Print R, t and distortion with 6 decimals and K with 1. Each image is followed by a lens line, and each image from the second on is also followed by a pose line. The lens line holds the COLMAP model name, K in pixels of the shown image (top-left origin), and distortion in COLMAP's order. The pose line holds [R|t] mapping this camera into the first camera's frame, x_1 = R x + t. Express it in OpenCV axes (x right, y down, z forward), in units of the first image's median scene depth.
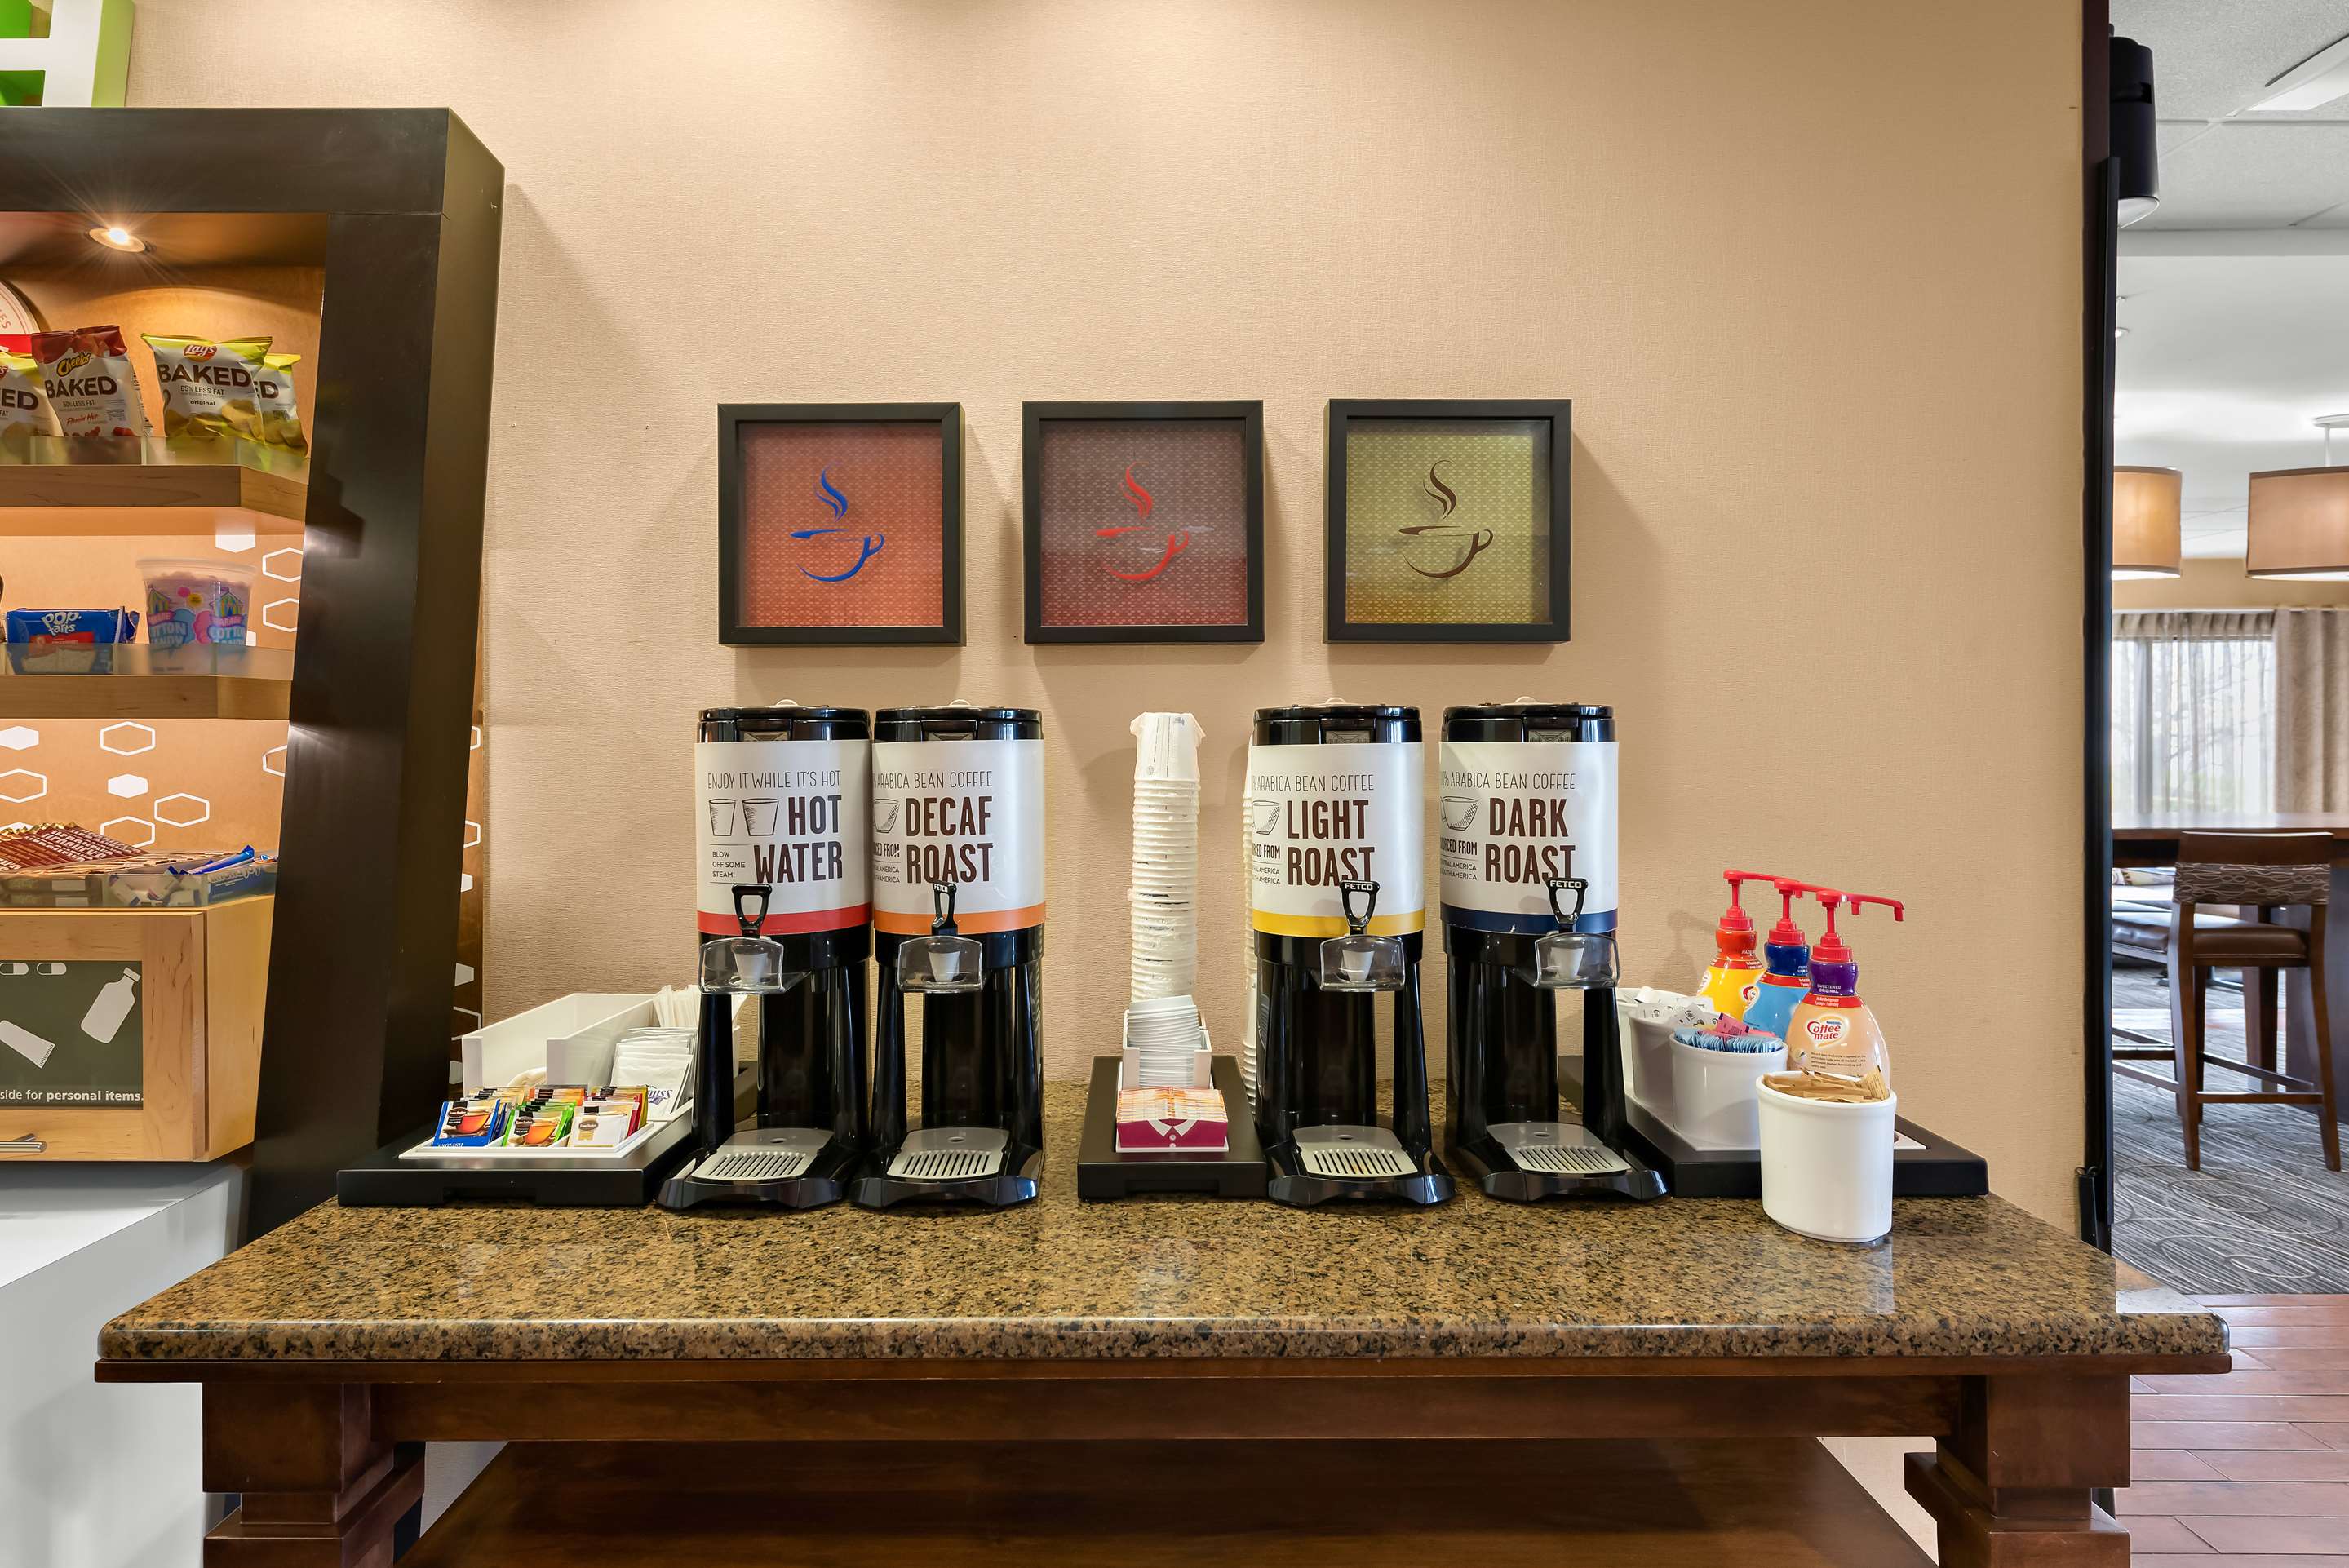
lens RADIAL K [[1251.8, 0, 1169.3], [0, 1251.8, 736.3], [0, 0, 1]] dist [0.010815, -0.000566]
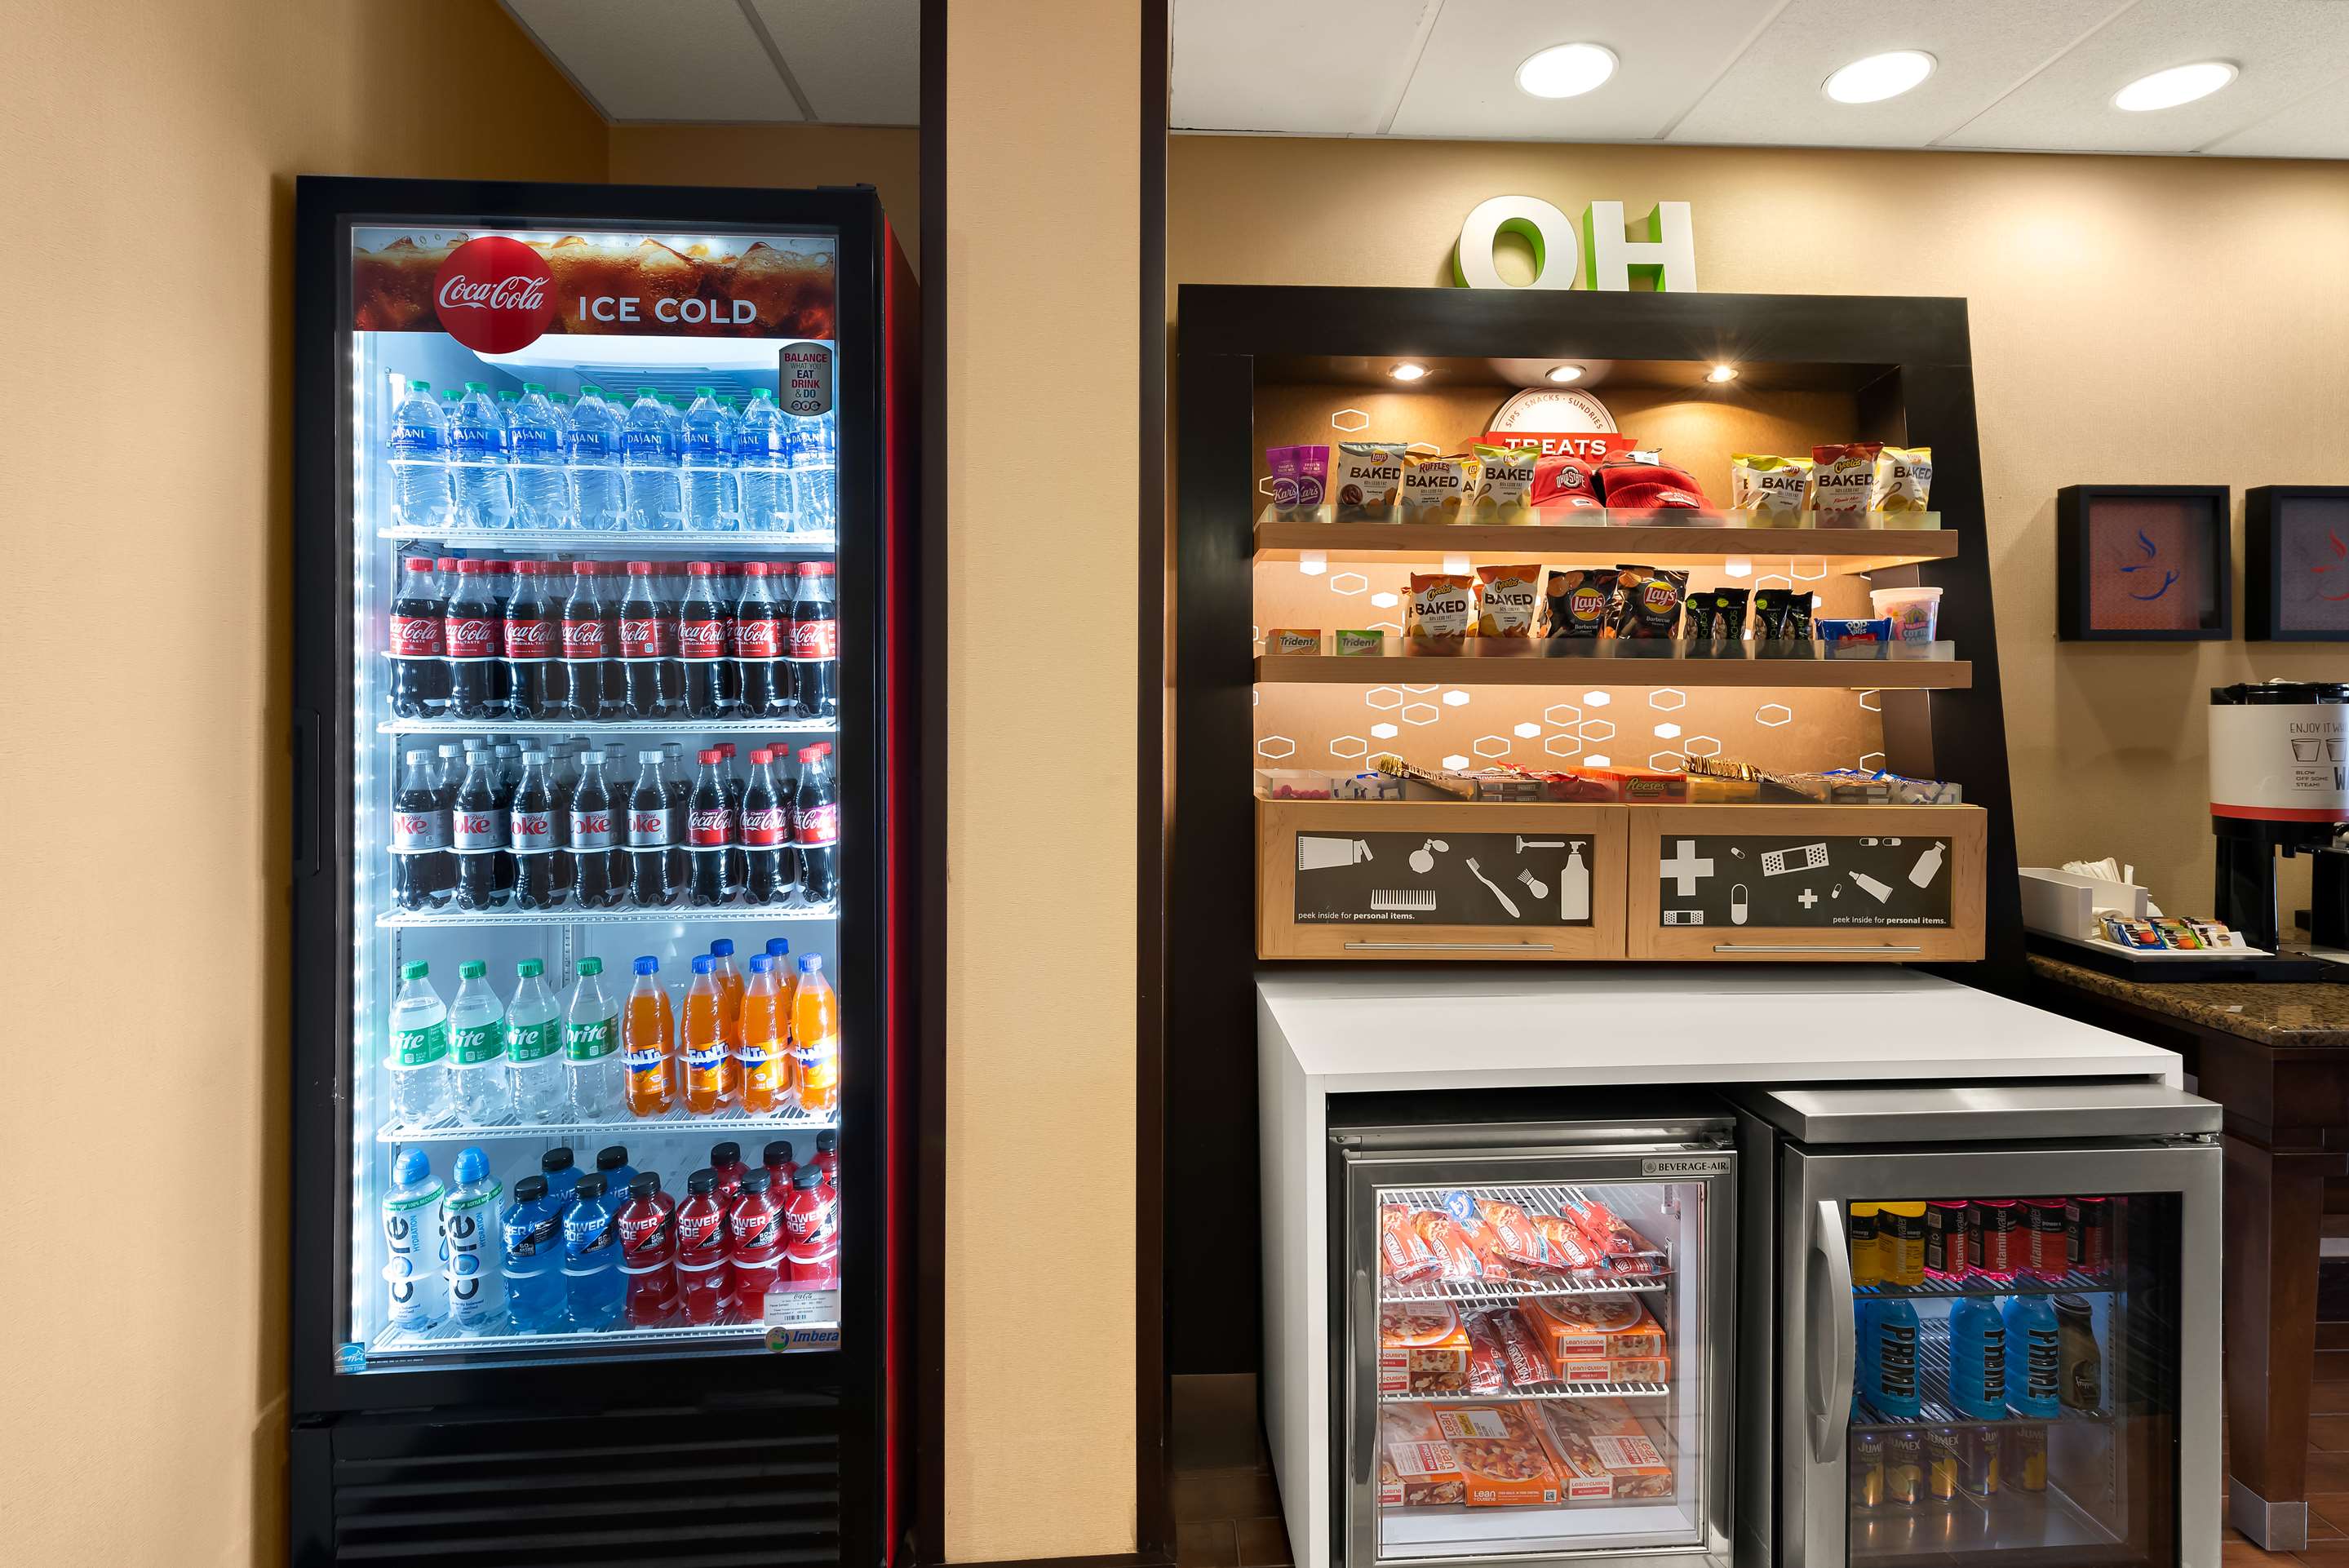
lens RADIAL K [[1097.2, 0, 1178.4], [0, 1097.2, 691.3], [0, 0, 1]] dist [0.000876, 0.000083]
pose [[0.998523, 0.003311, 0.054234, -1.840525], [-0.003098, 0.999987, -0.004012, -0.000733], [-0.054247, 0.003838, 0.998520, -0.351545]]
